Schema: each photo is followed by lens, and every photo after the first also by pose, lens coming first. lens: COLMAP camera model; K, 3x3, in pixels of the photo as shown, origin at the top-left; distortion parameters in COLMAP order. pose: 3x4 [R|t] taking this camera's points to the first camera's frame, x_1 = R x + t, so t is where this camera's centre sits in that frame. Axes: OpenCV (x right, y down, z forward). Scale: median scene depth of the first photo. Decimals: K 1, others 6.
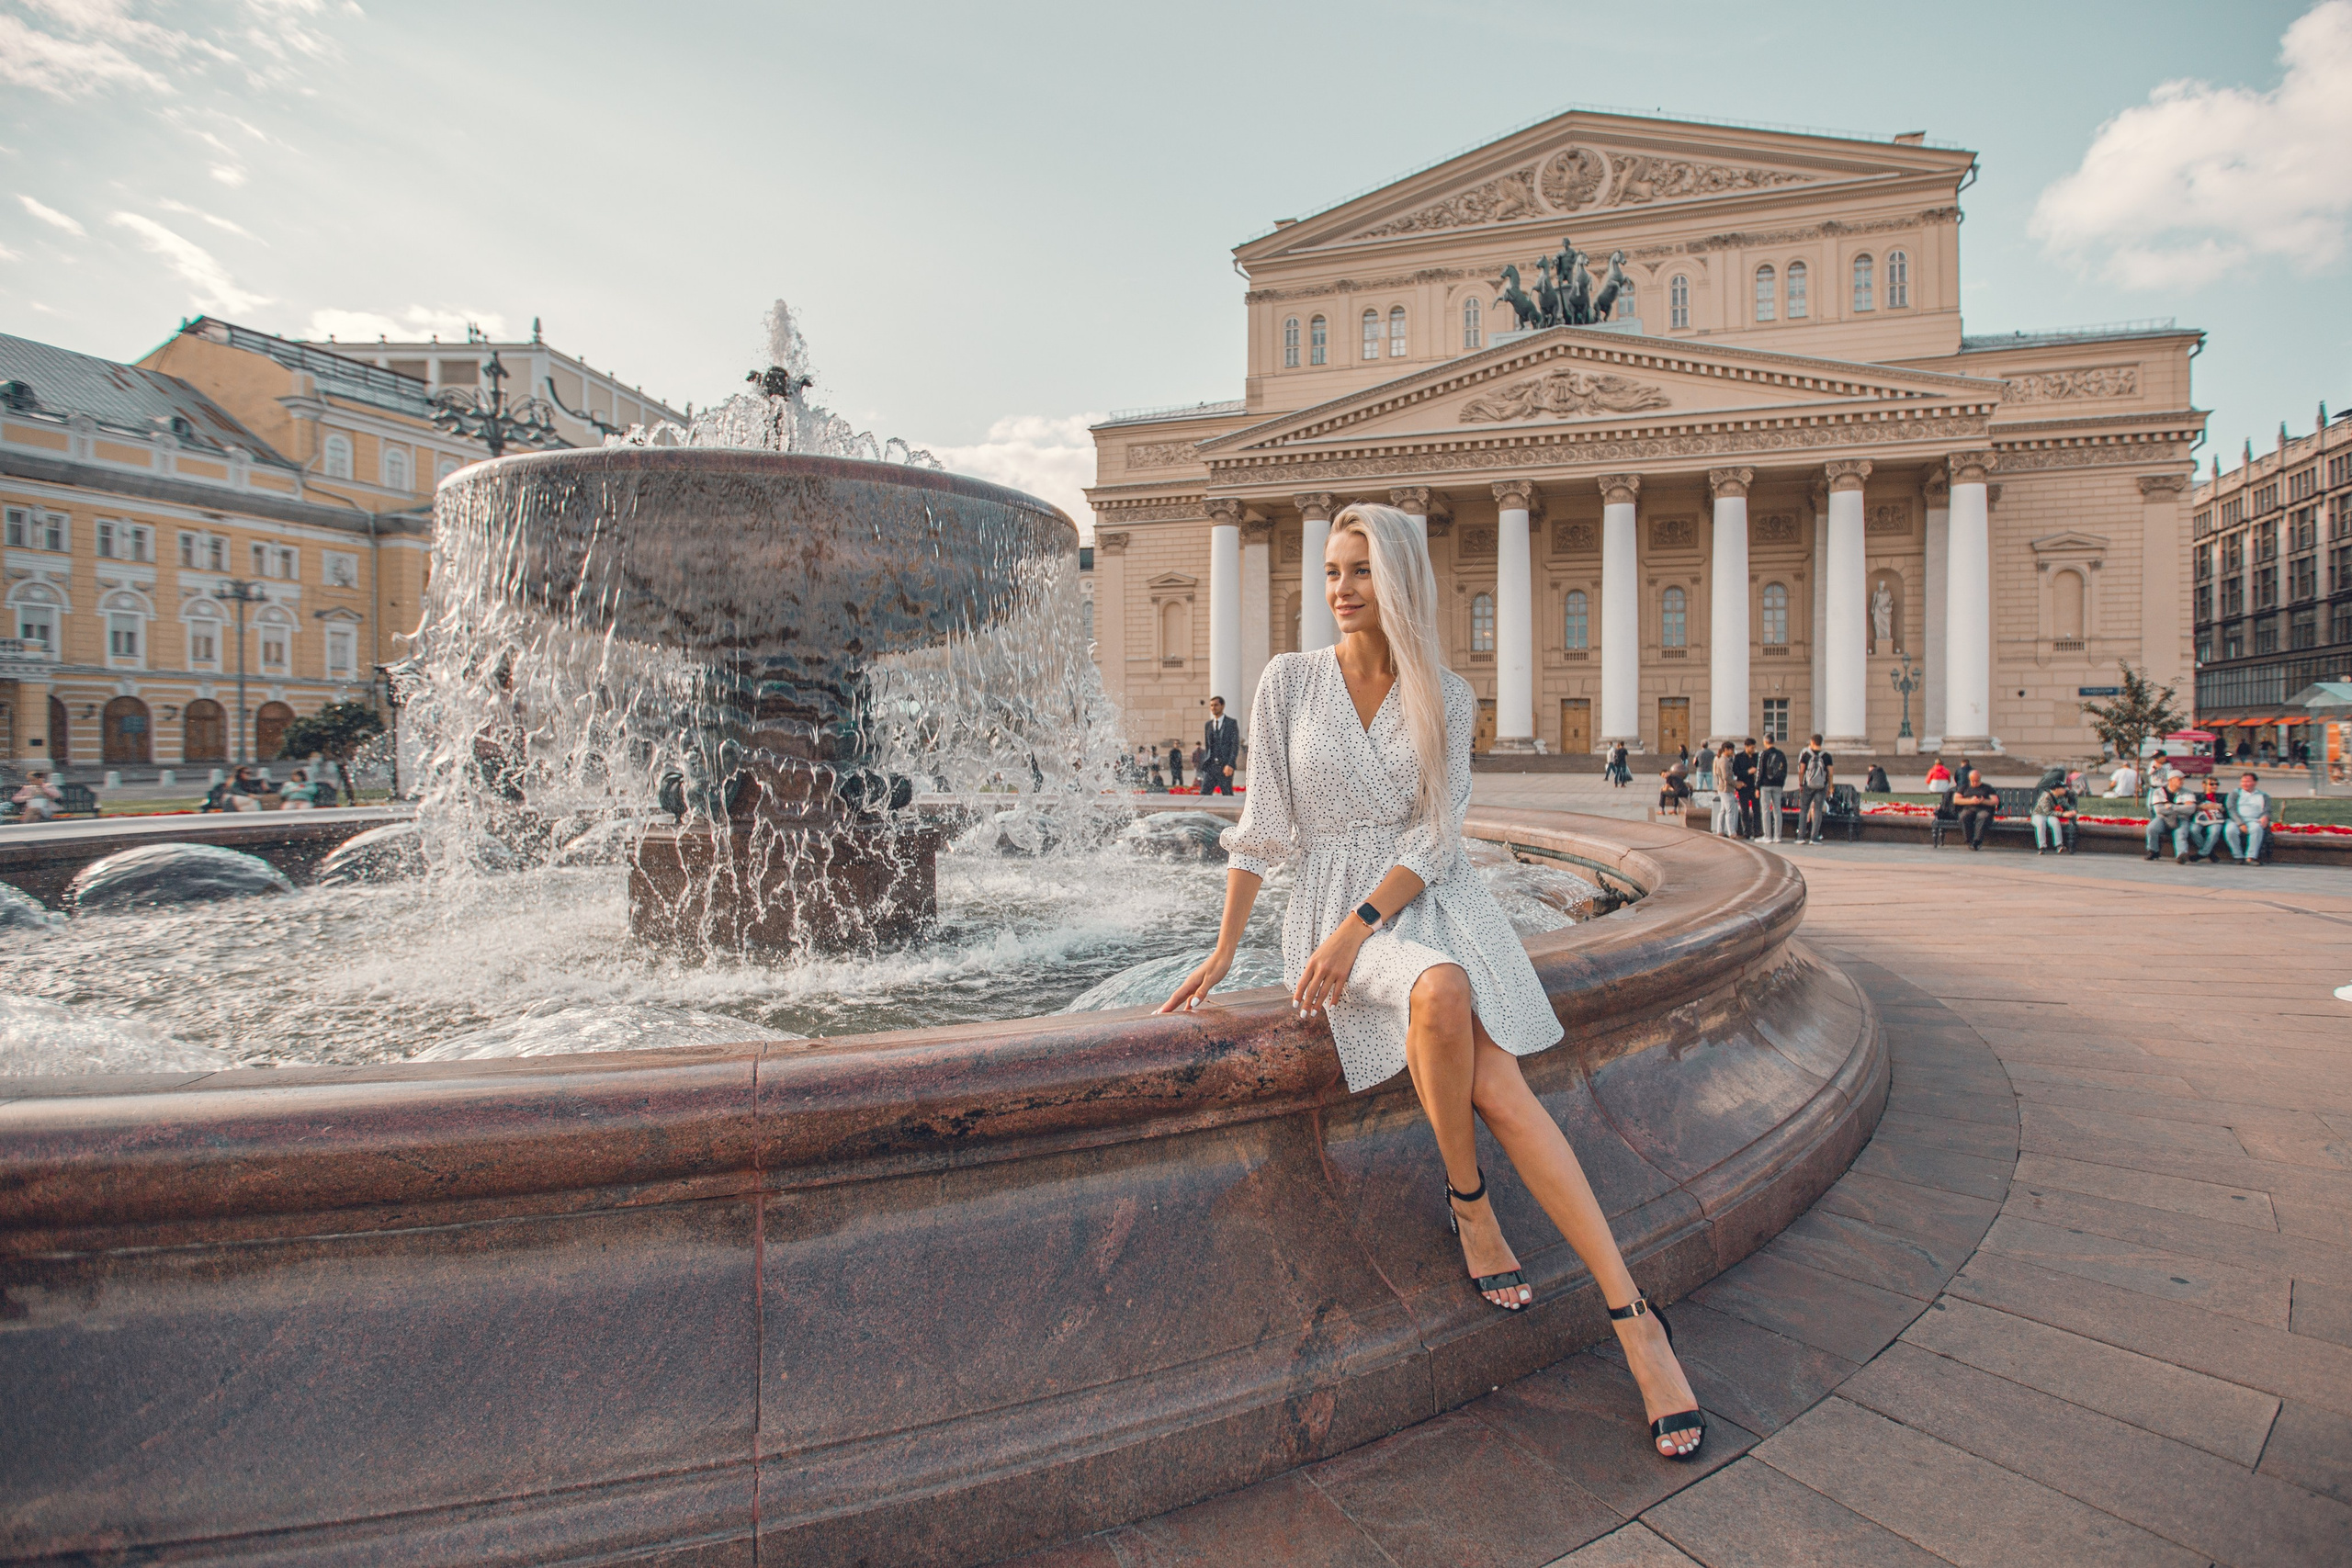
lens RADIAL K [[1204.5, 0, 1247.0], [0, 1204.5, 750.6], [0, 0, 1]] dist [-0.086617, 0.050416]
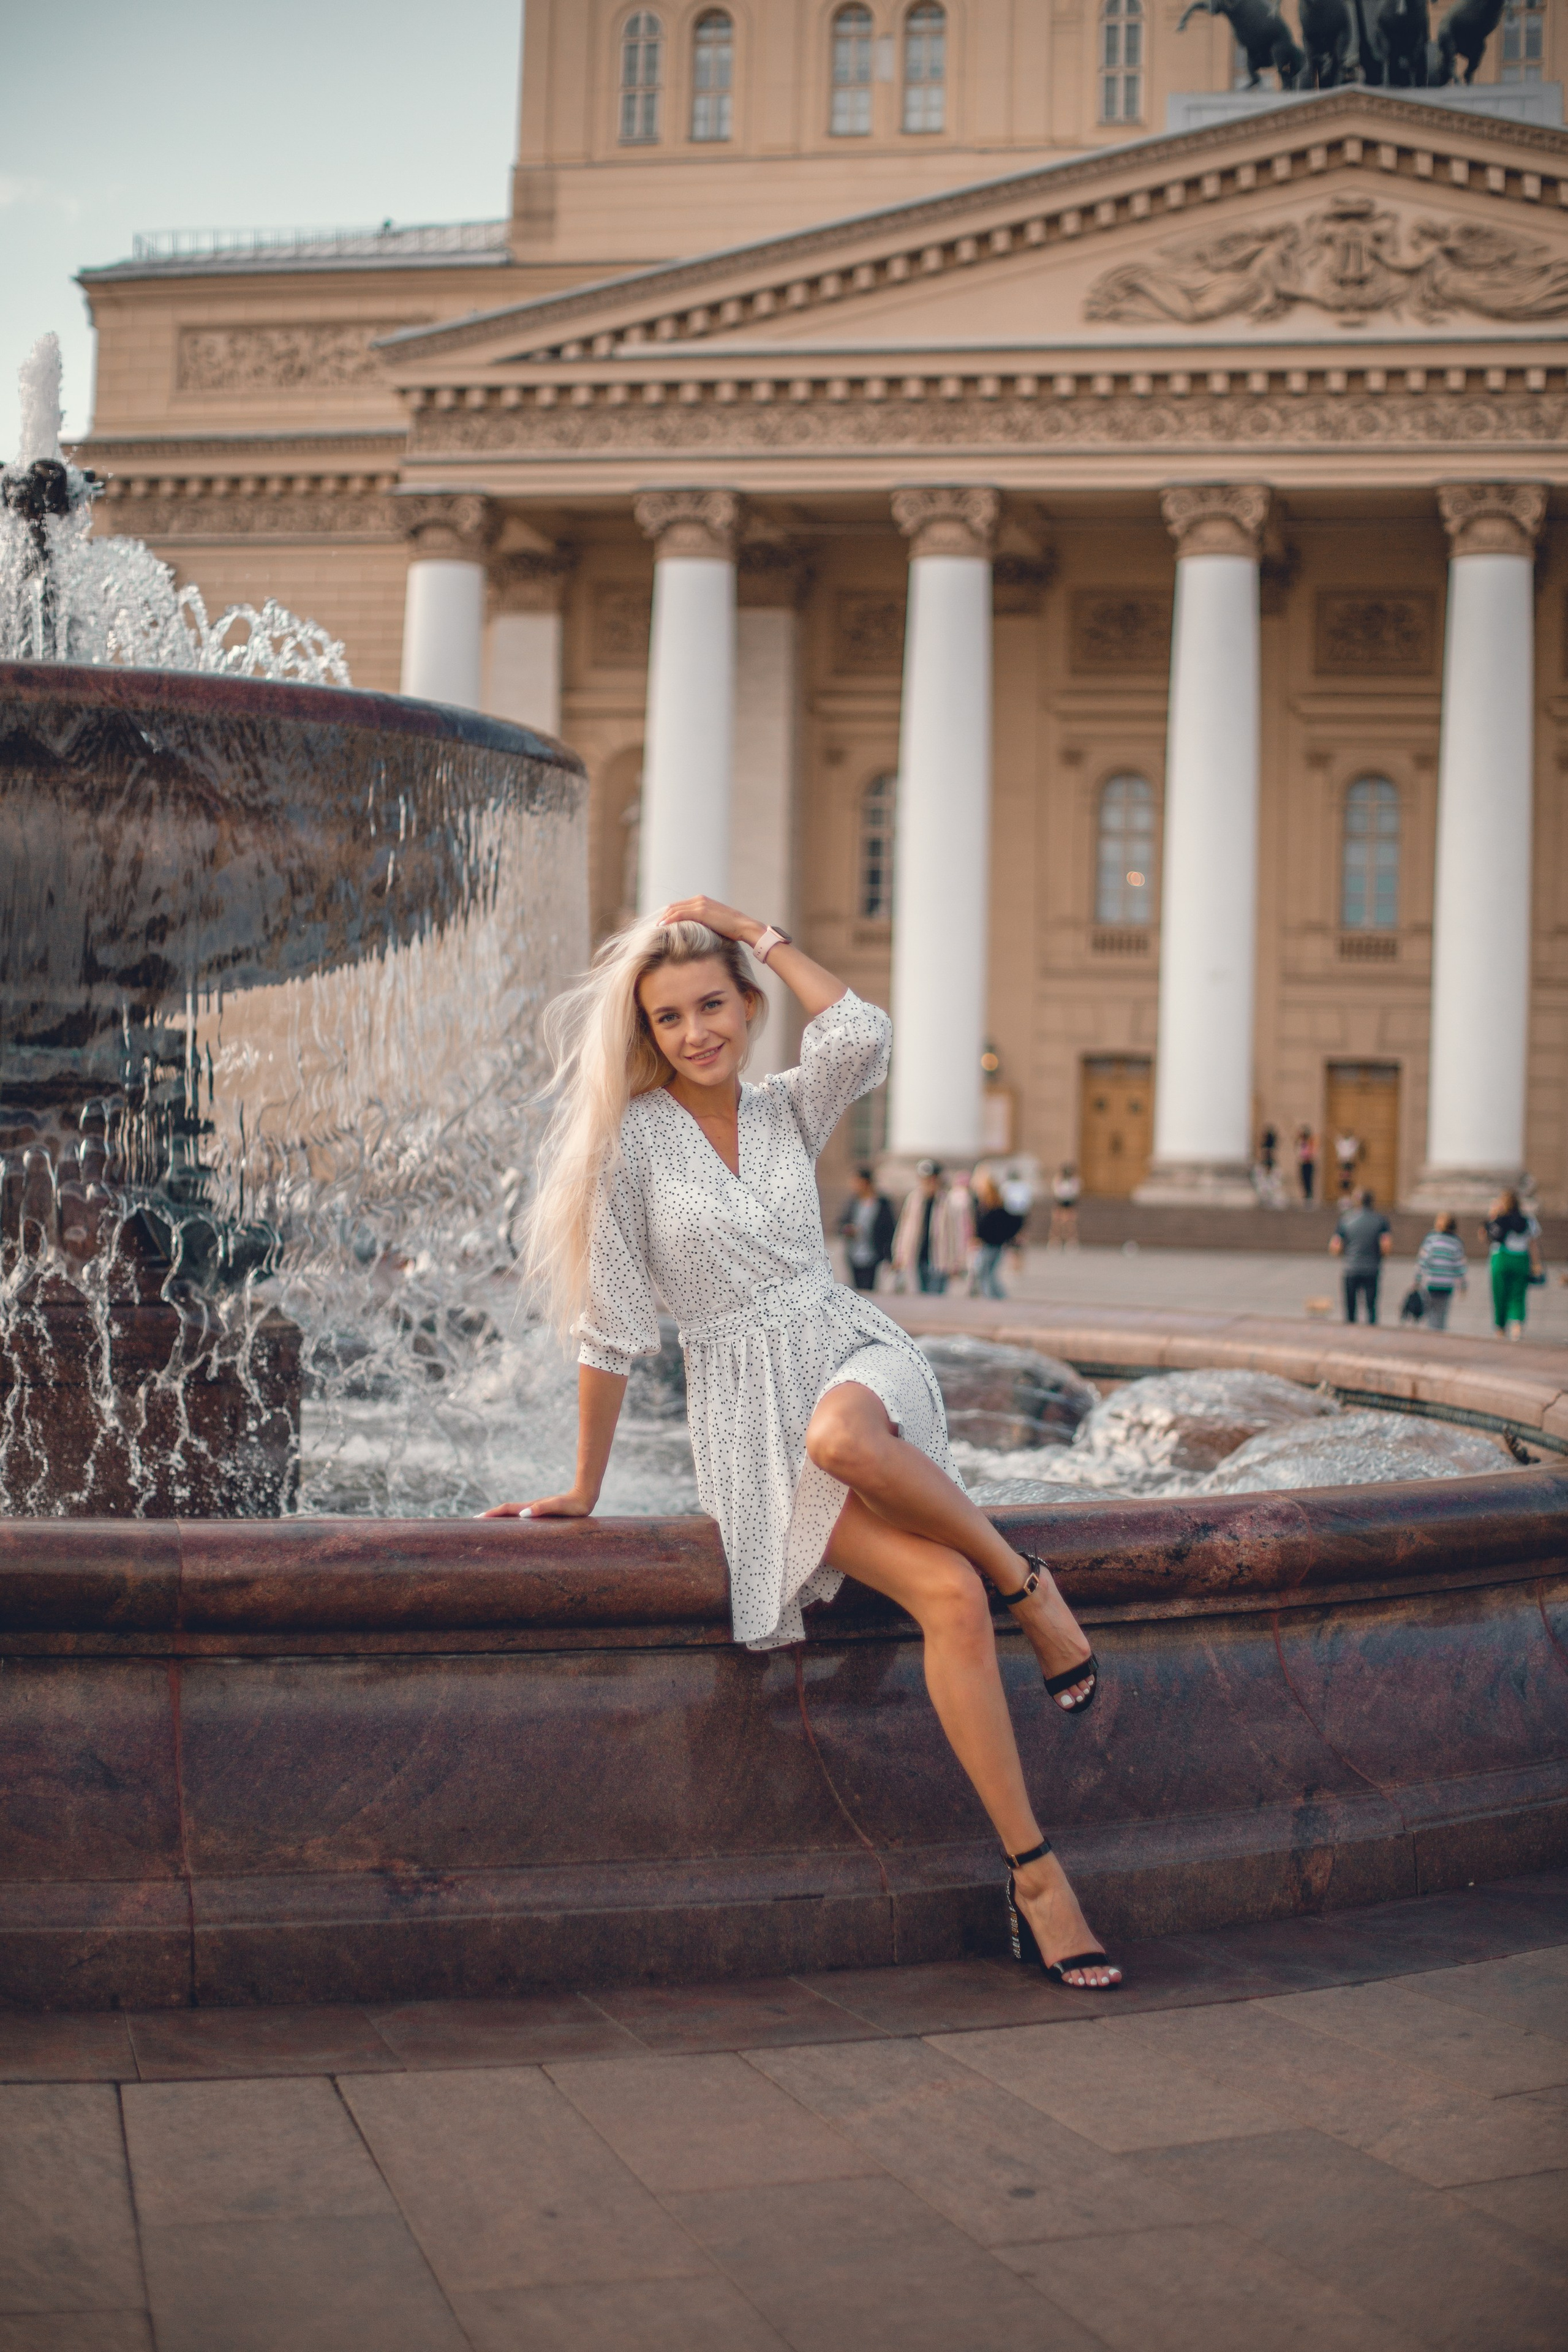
lens RADIAL K [[3418.9, 0, 785.7], [0, 3418.9, 1110.7], [0, 0, 1]] dist [-0.150699, 0.150893]
pose [[0.994076, 0.031910, 0.103893, -0.019178], [-0.029988, 0.999350, -0.020007, -0.001098], [-0.104464, 0.016773, 0.994387, -0.051849]]
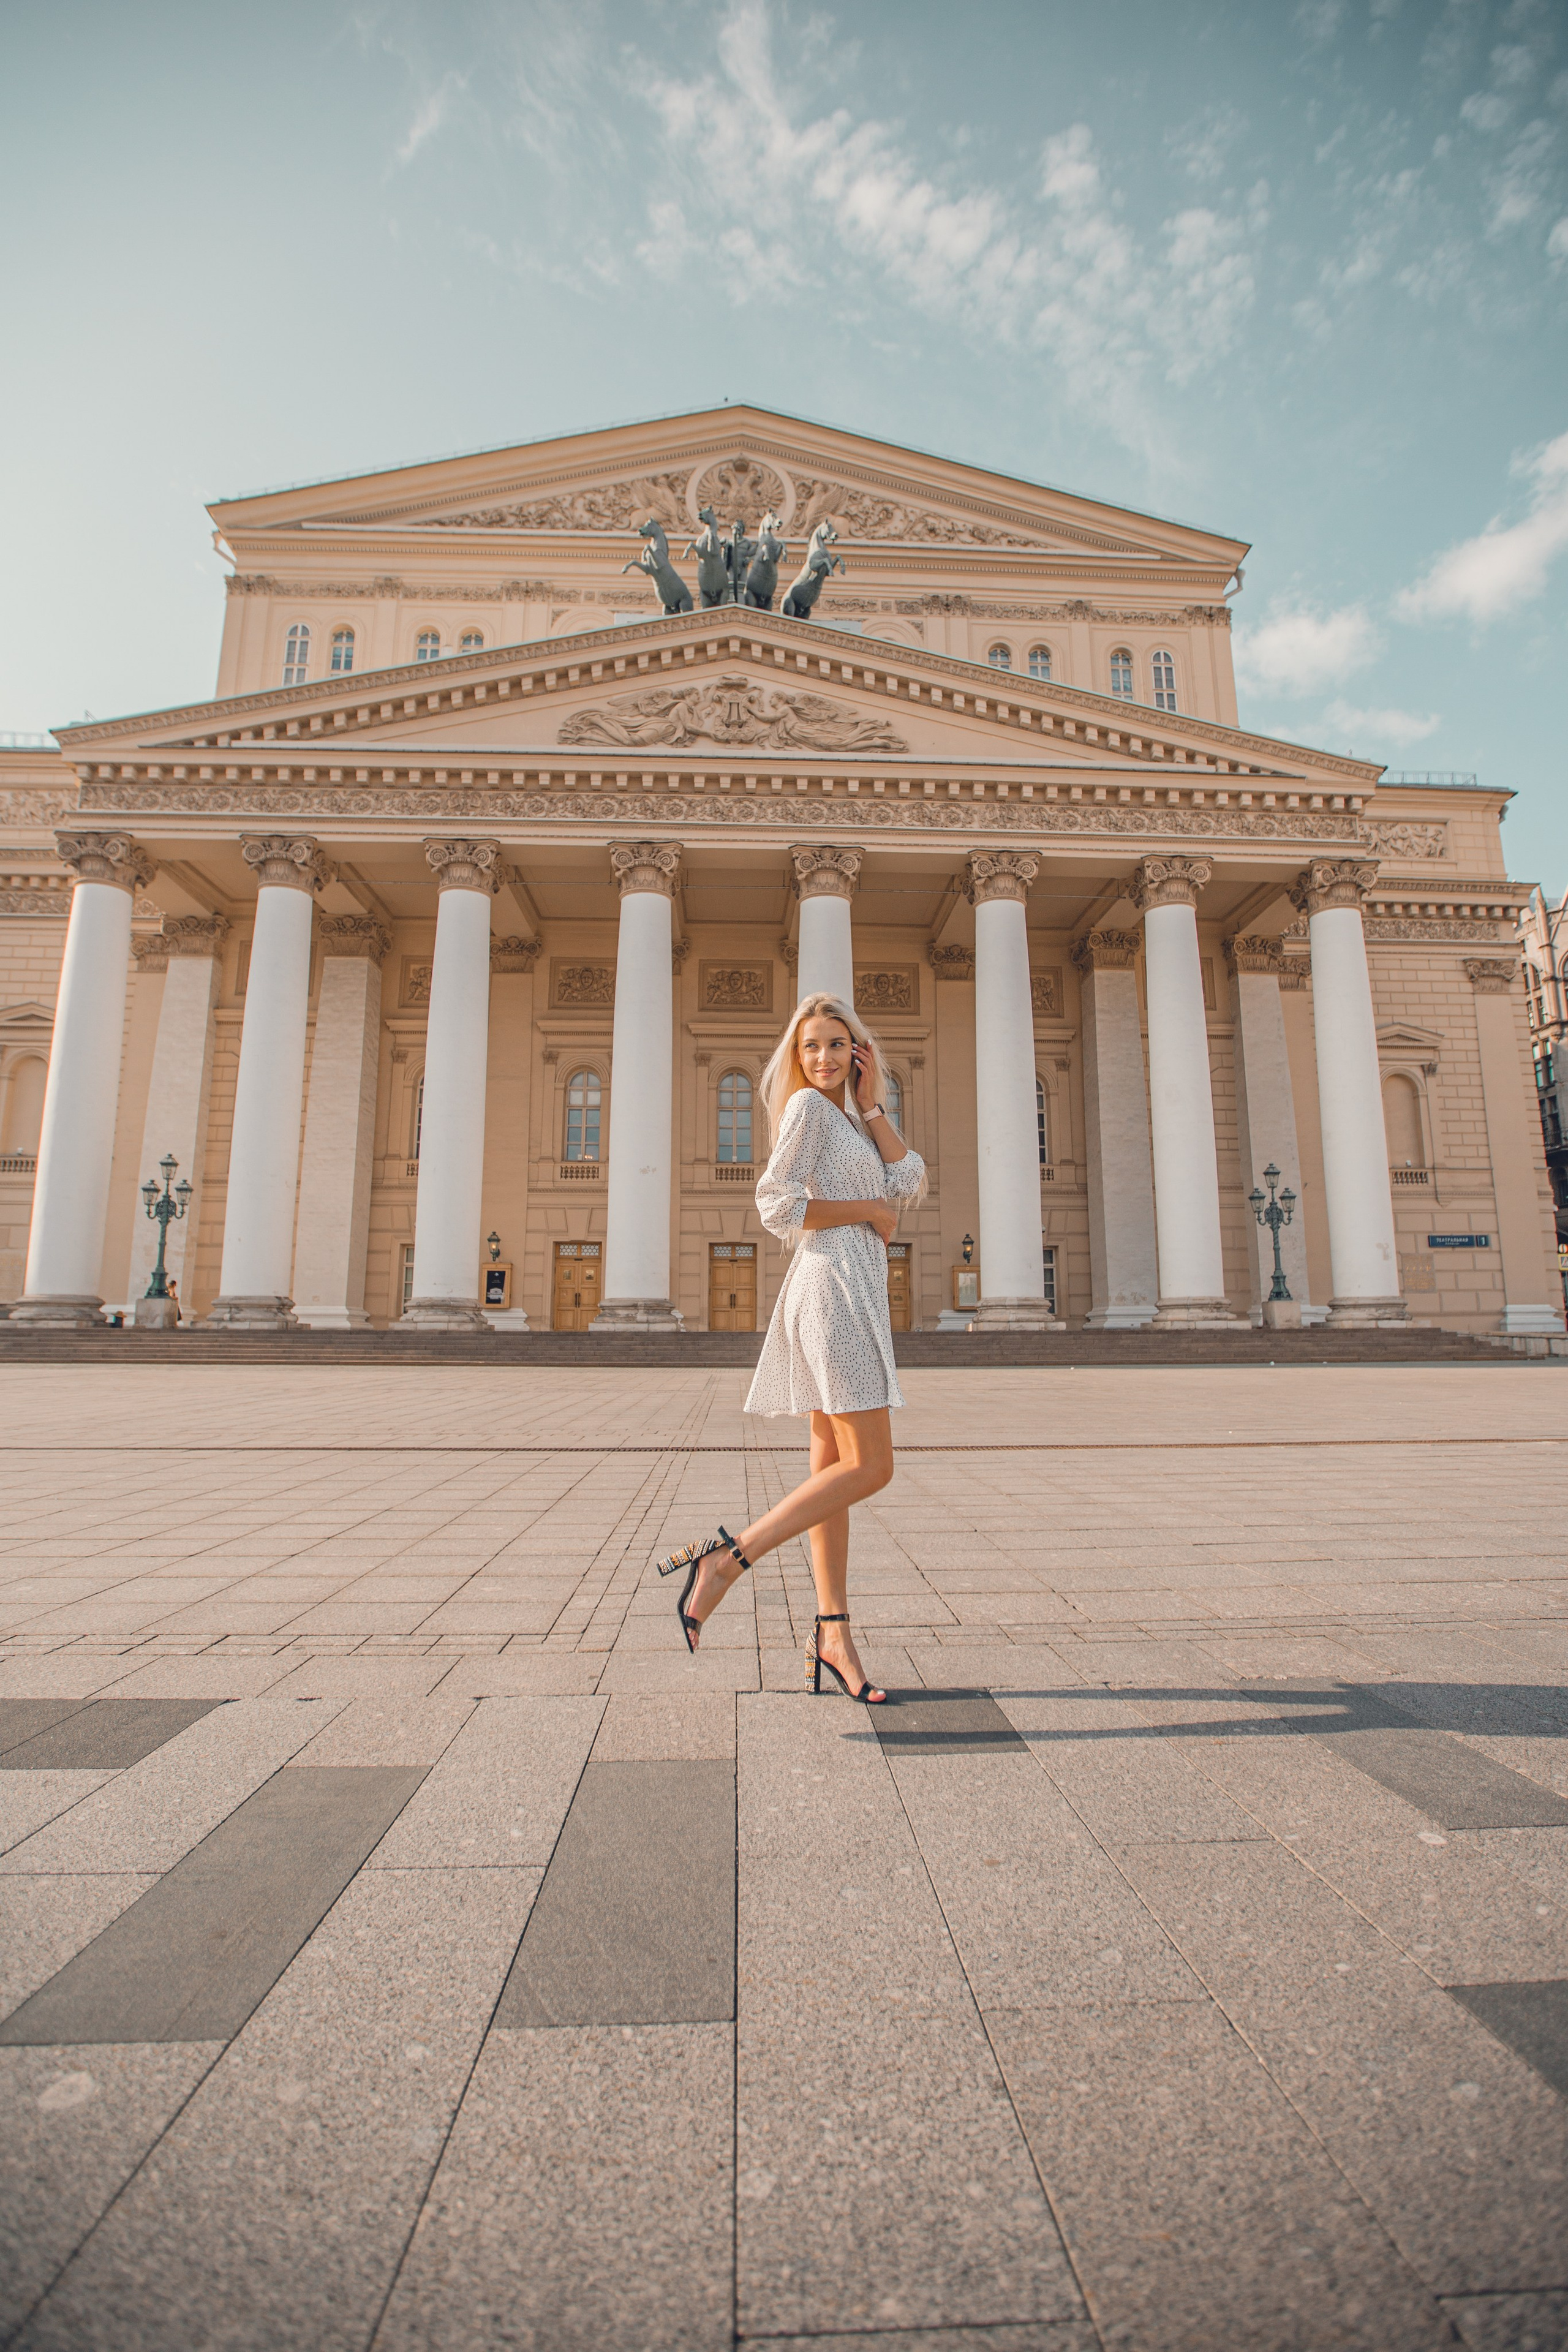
lens RADIAL K [[1109.4, 0, 788.4], [0, 1109.4, 1143.6], [0, 0, 1]] dist [-0.051554, 0.021044]
pose [[0.928443, 0.064805, 0.365778, 0.099008], [0.002670, 0.983476, -0.181019, 0.009765], [-0.371465, 0.169043, 0.912928, 0.506481]]
